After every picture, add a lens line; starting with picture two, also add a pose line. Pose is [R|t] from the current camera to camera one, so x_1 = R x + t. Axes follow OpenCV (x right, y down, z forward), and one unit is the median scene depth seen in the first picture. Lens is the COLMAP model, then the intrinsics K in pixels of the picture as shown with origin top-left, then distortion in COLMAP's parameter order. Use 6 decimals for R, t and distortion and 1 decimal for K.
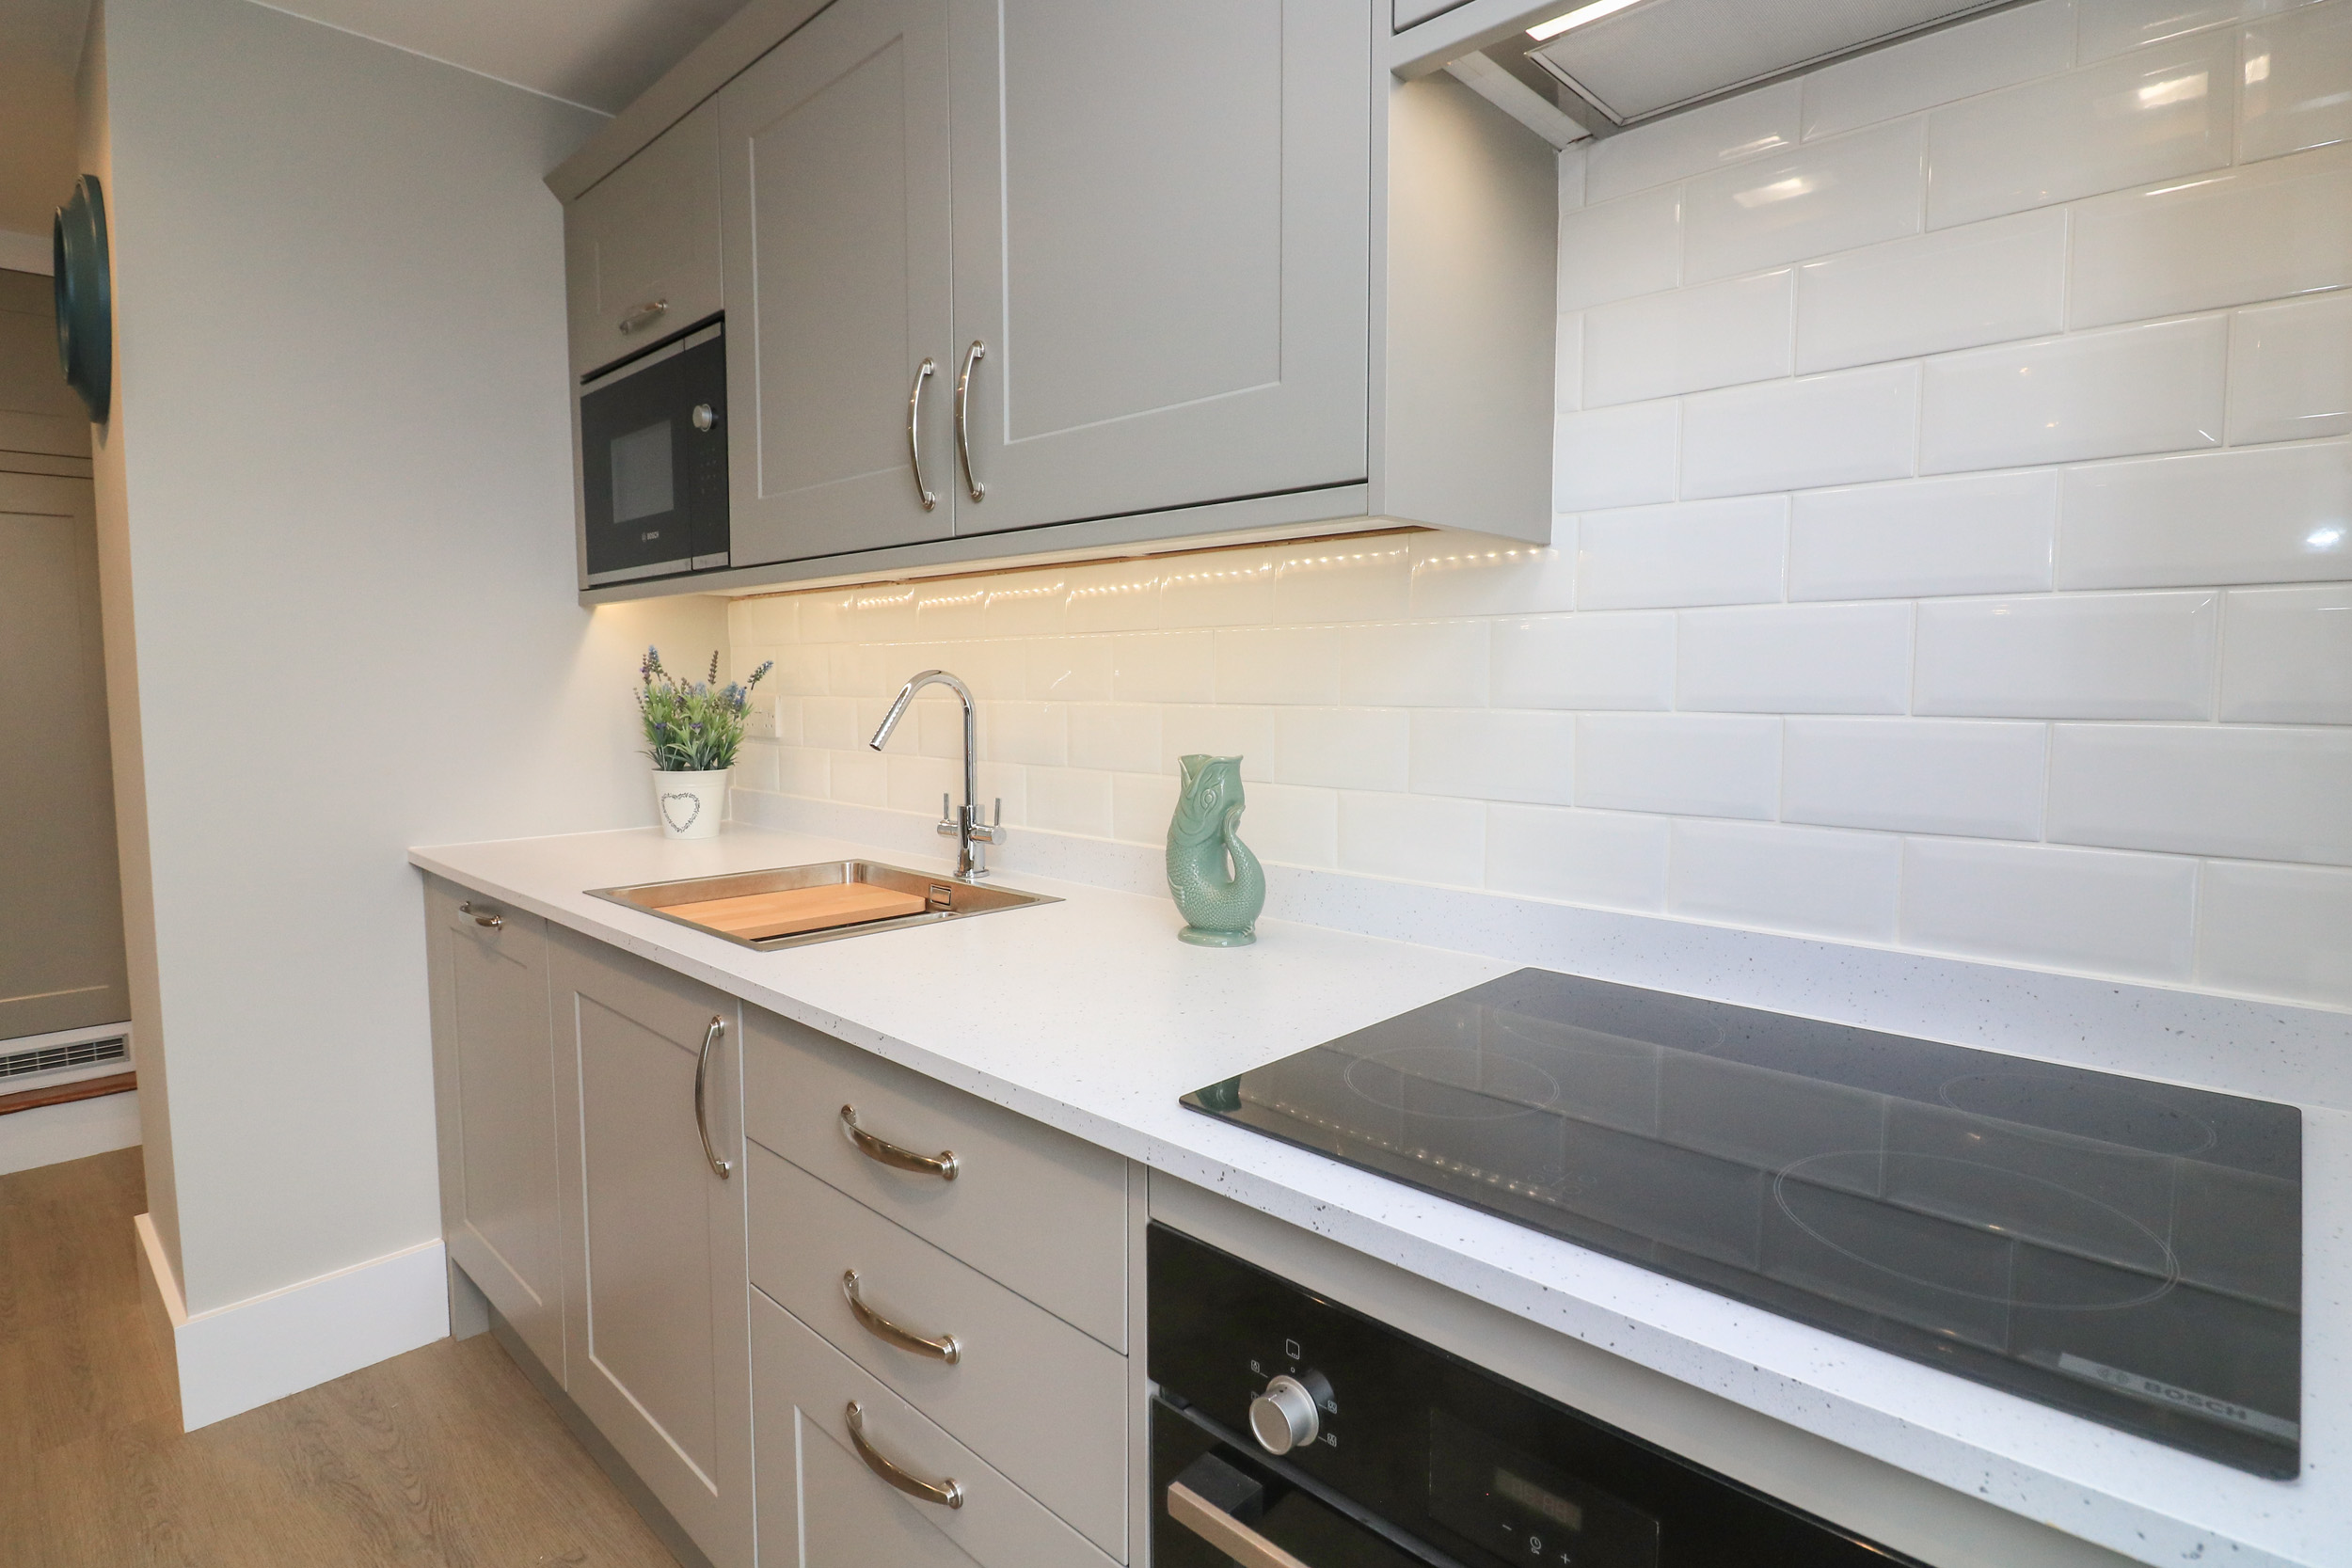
lens RADIAL K [[1184.1, 0, 1176.0], [0, 1184.1, 784.0], [0, 0, 1]] dist [-0.000774, -0.000535]
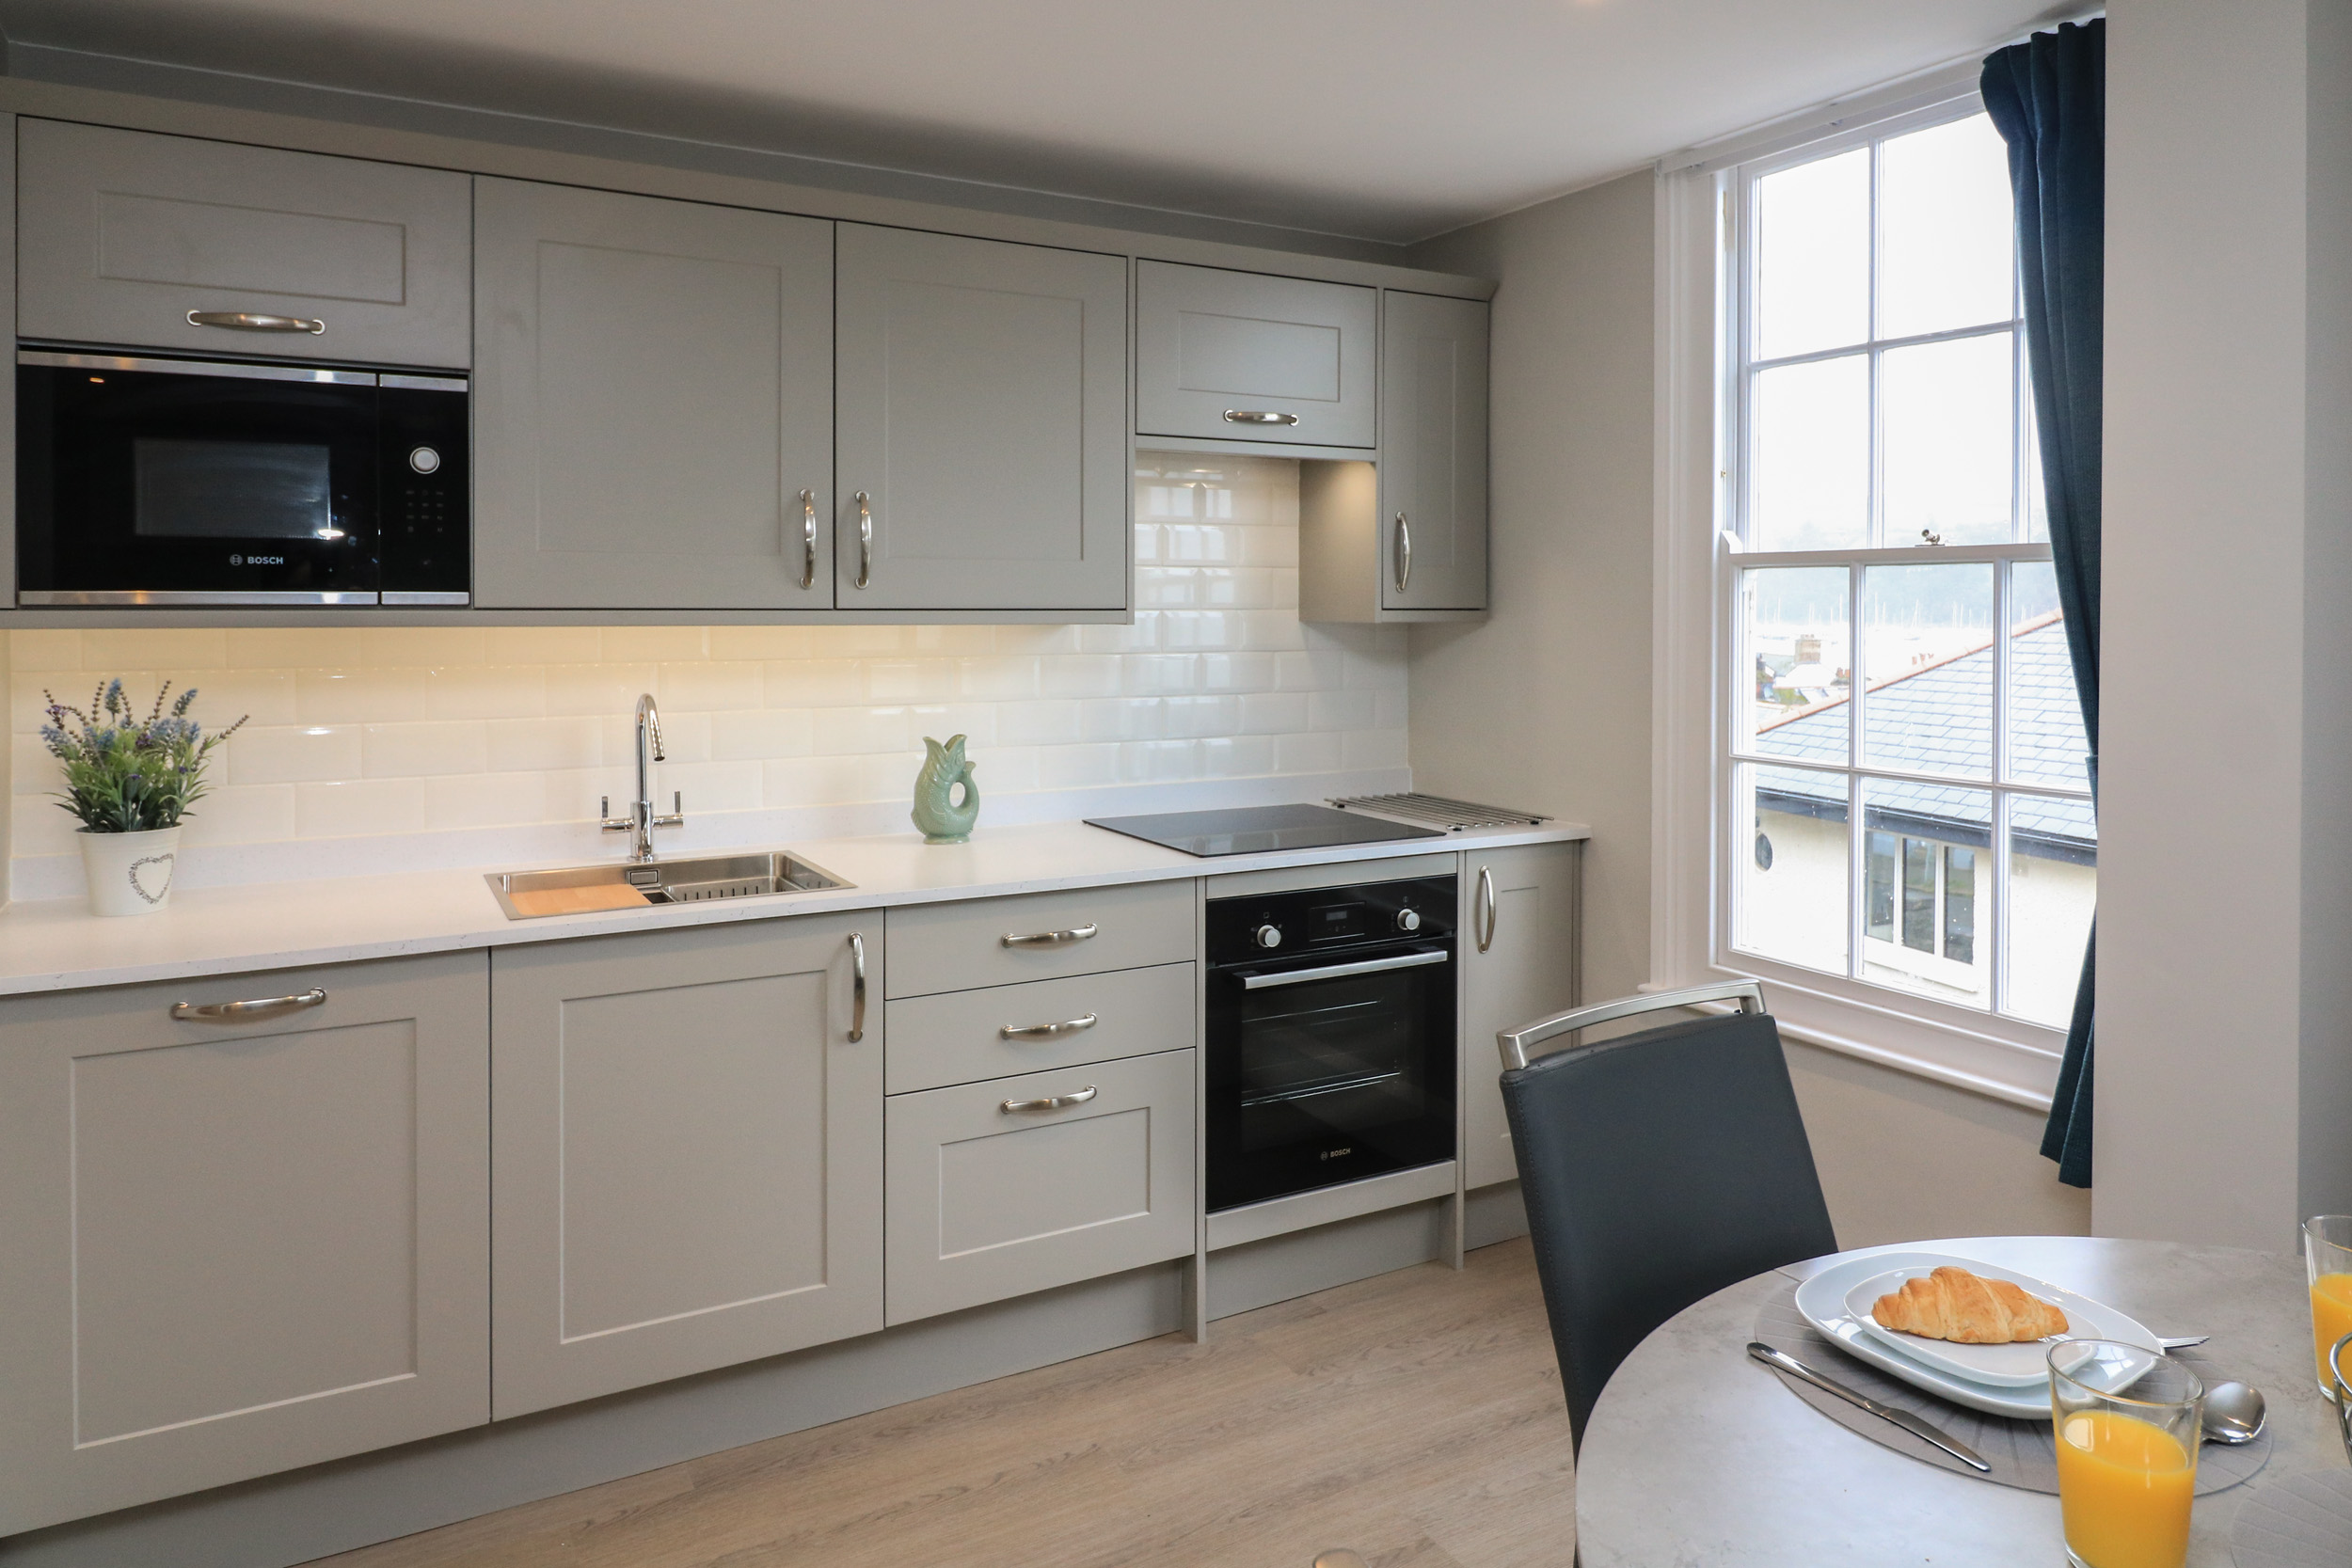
lens RADIAL K [[1552.6, 0, 1185.0], [0, 1552.6, 608.0], [0, 0, 1]] dist [0.009308, 0.000153]
pose [[0.288439, -0.011175, 0.957433, -1.522148], [0.079785, 0.996735, -0.012403, -0.113861], [-0.954168, 0.079966, 0.288389, -0.008130]]
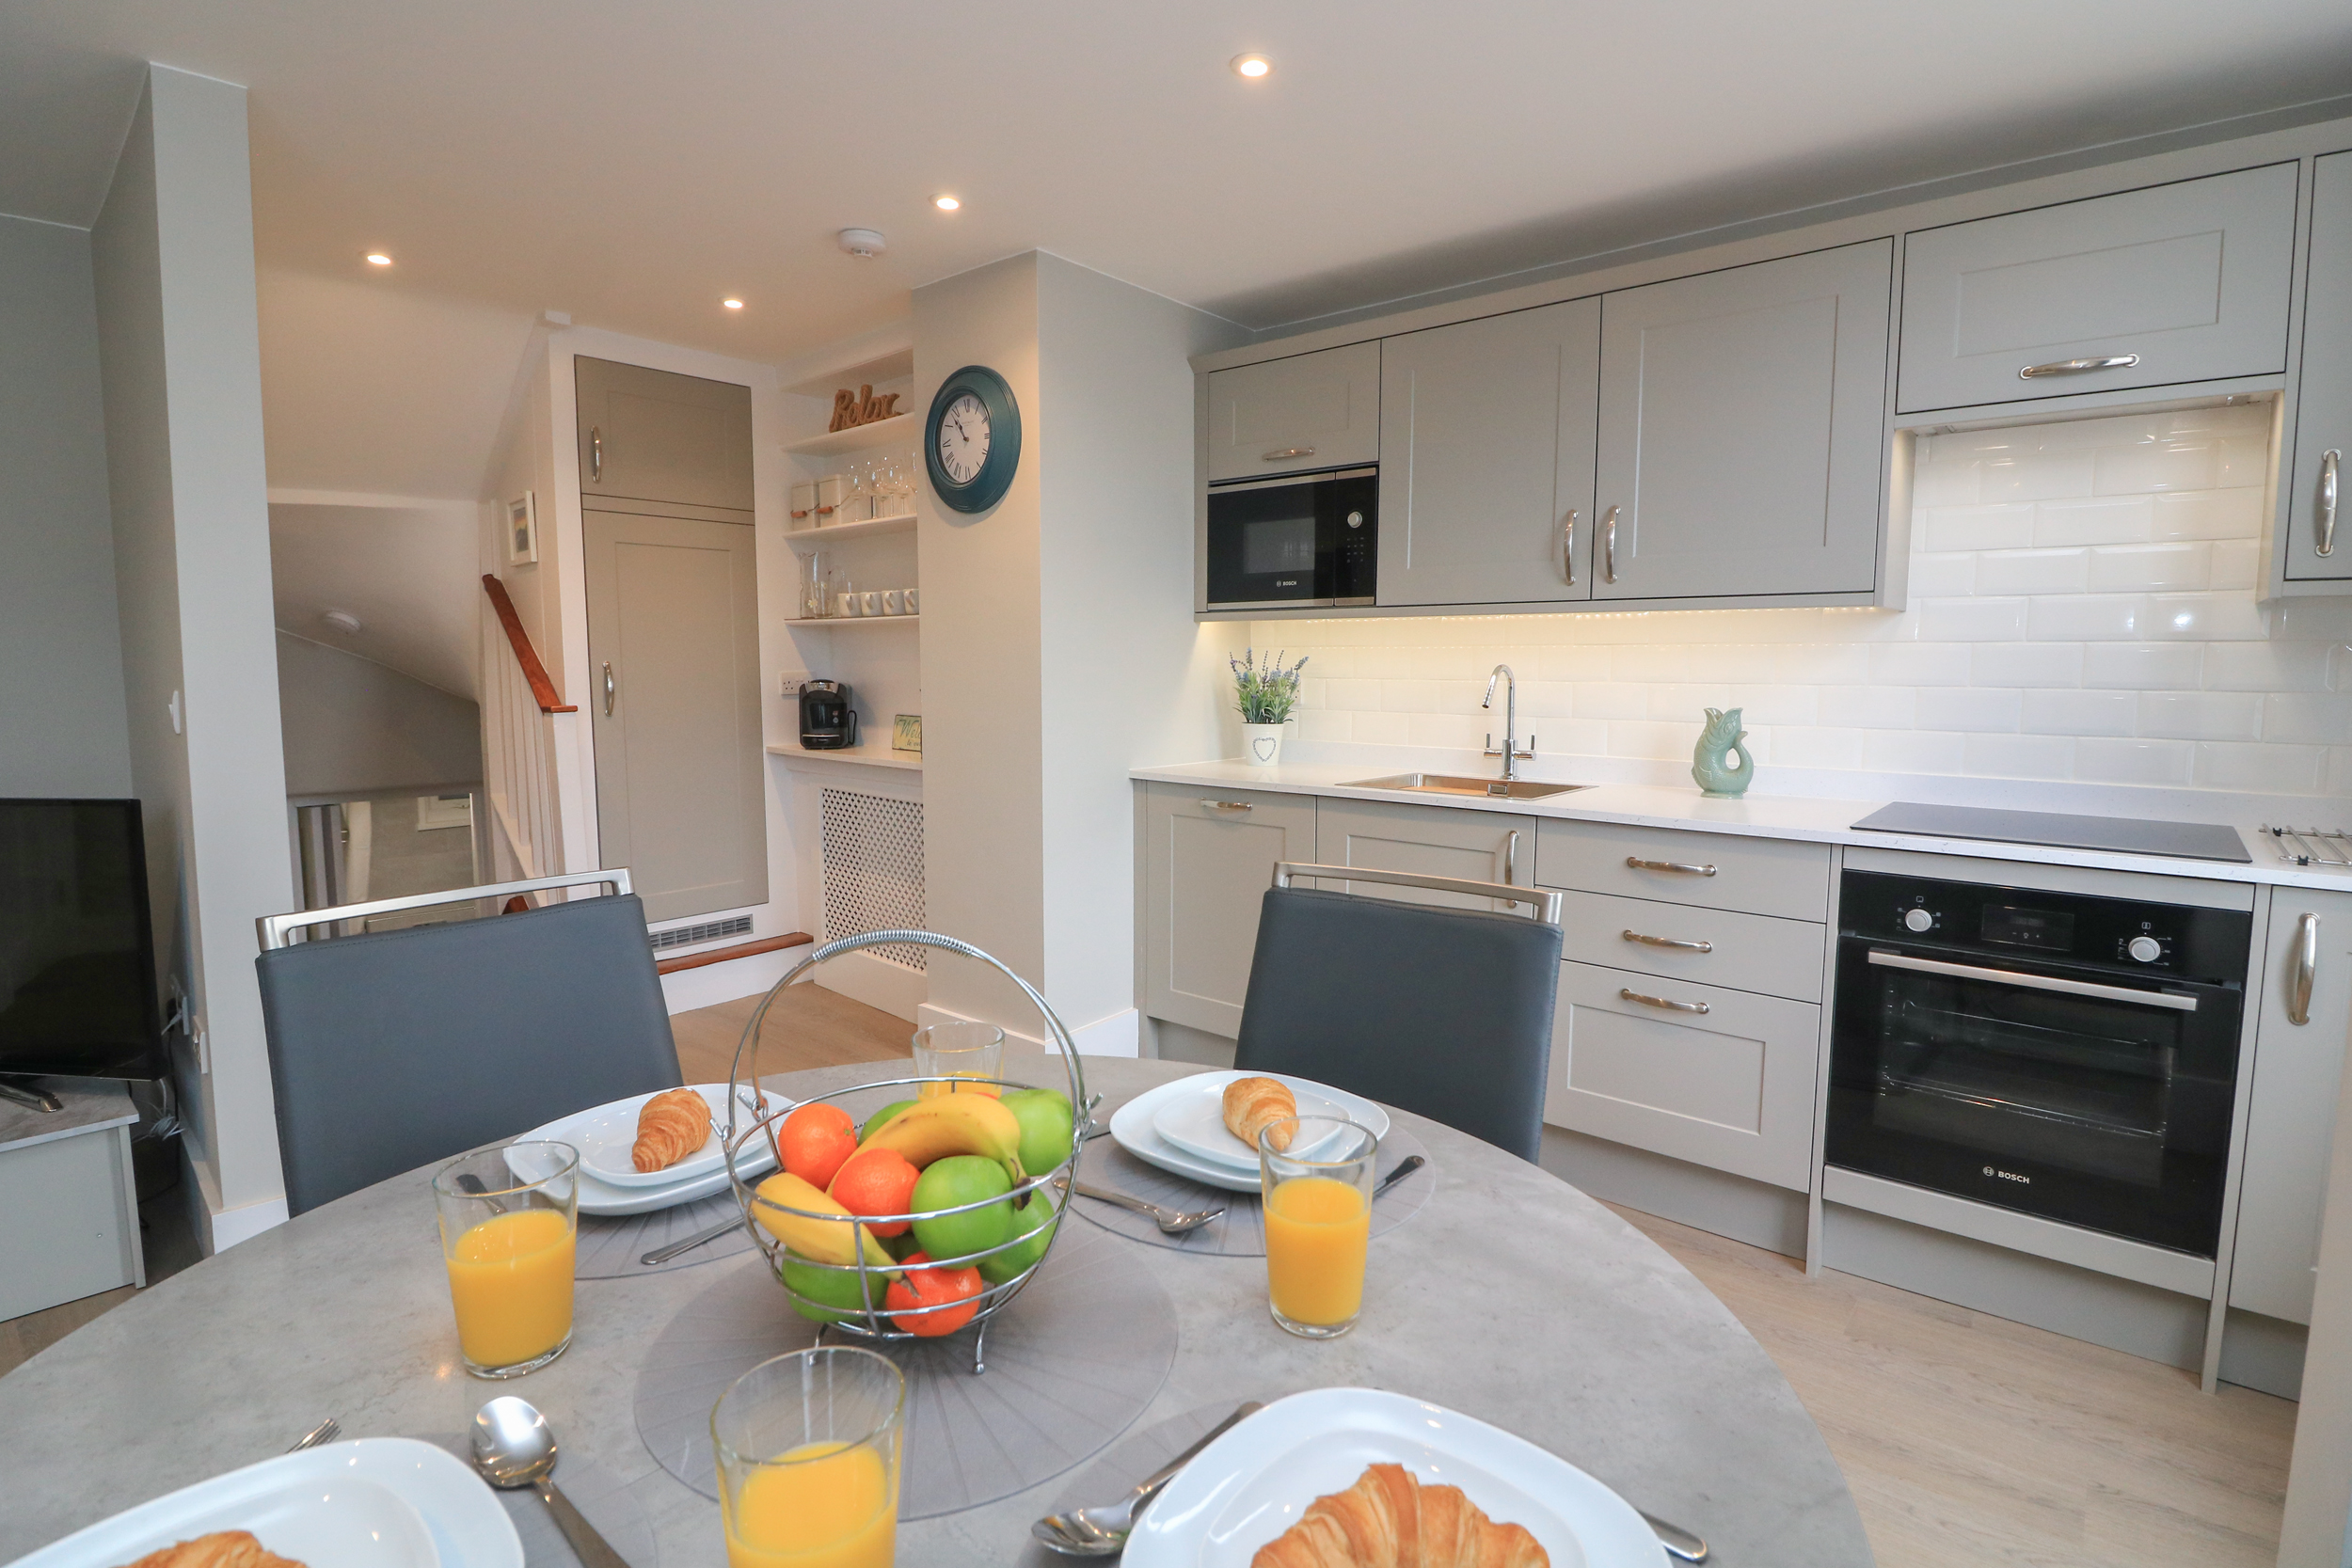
lens RADIAL K [[1143.9, 0, 1190.9], [0, 1143.9, 773.6], [0, 0, 1]] dist [-0.002162, -0.000856]
pose [[0.997646, -0.000589, 0.068567, -0.769413], [0.000012, 0.999965, 0.008414, 0.054728], [-0.068569, -0.008394, 0.997611, -0.694947]]
